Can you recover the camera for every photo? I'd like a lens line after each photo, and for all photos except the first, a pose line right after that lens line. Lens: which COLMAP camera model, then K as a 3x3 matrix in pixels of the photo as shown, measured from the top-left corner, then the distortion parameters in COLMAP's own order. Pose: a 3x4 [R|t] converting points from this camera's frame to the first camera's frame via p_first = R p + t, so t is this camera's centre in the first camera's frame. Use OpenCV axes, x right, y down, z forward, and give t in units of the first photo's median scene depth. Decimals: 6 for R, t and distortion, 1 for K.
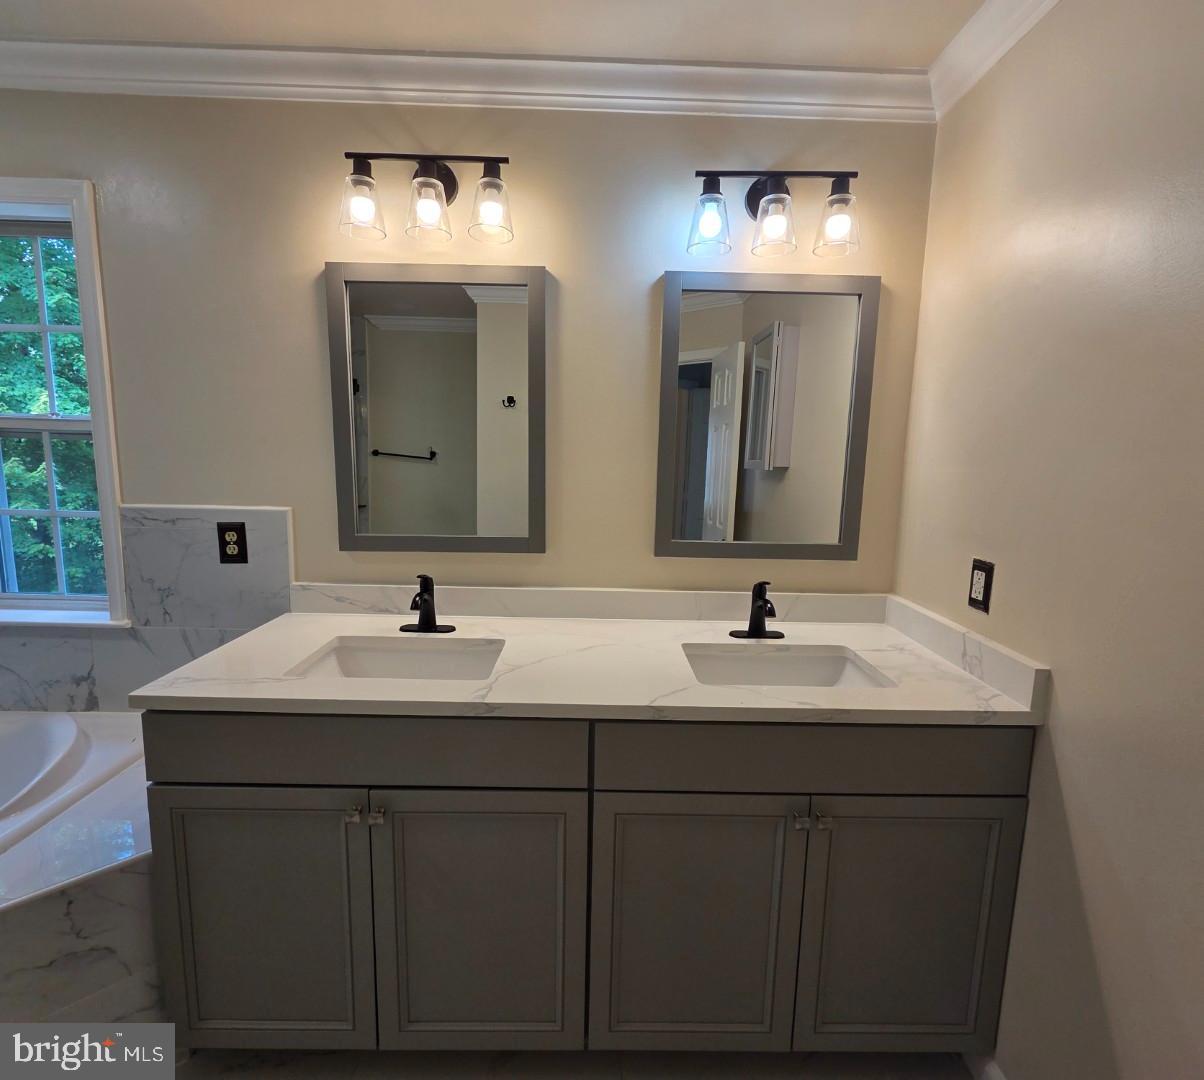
lens RADIAL K [[586.9, 0, 602.8], [0, 586.9, 537.7], [0, 0, 1]] dist [0.002956, -0.001170]
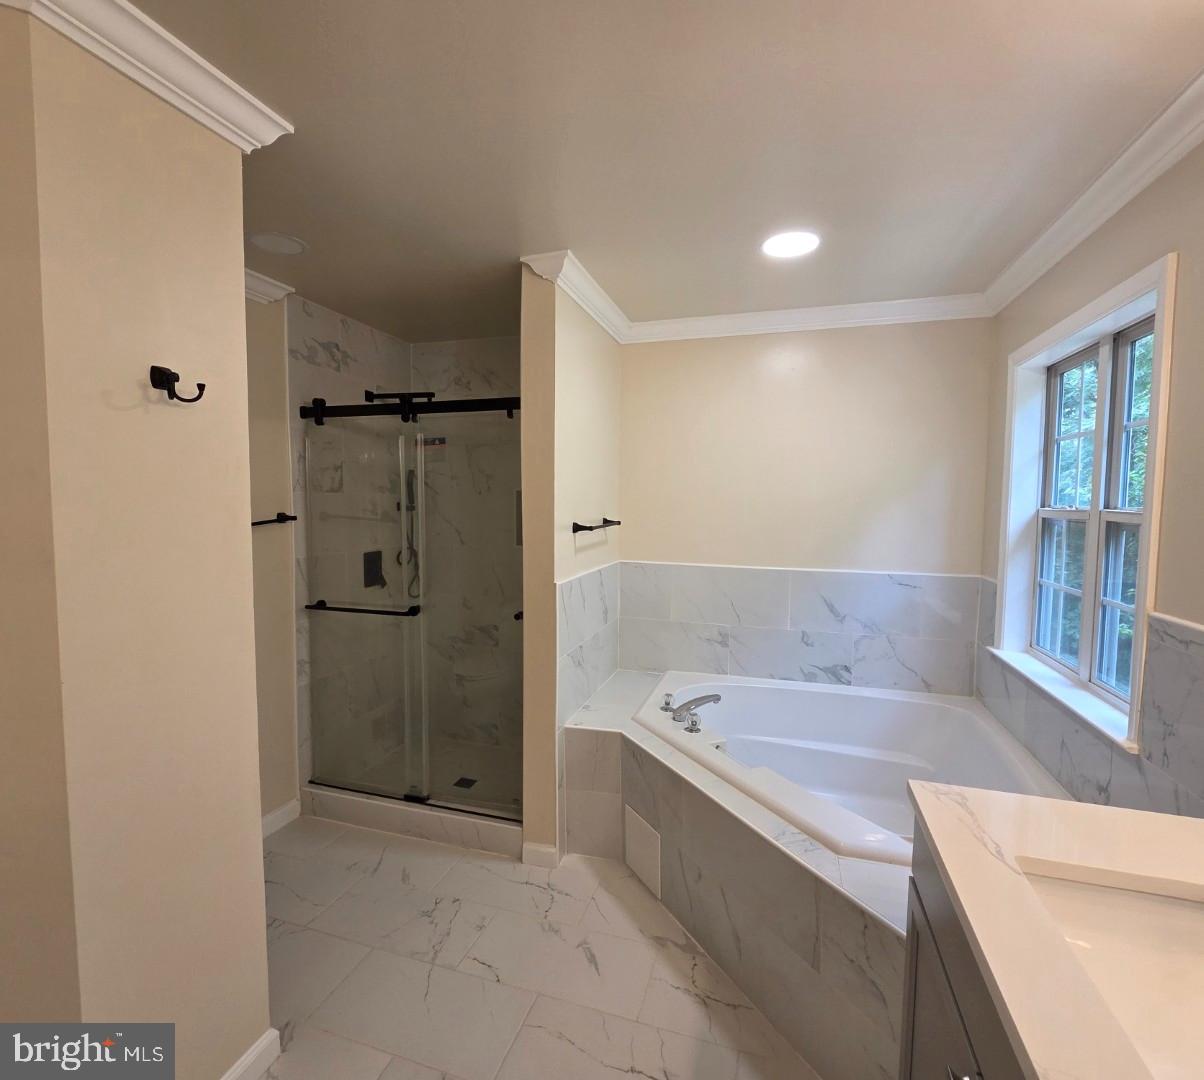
lens RADIAL K [[586.9, 0, 602.9], [0, 586.9, 538.6], [0, 0, 1]] dist [0.002956, -0.001170]
pose [[-0.297628, 0.033949, -0.954078, 0.234906], [-0.156098, 0.984188, 0.083716, -0.108602], [0.941834, 0.173846, -0.287622, 0.472421]]
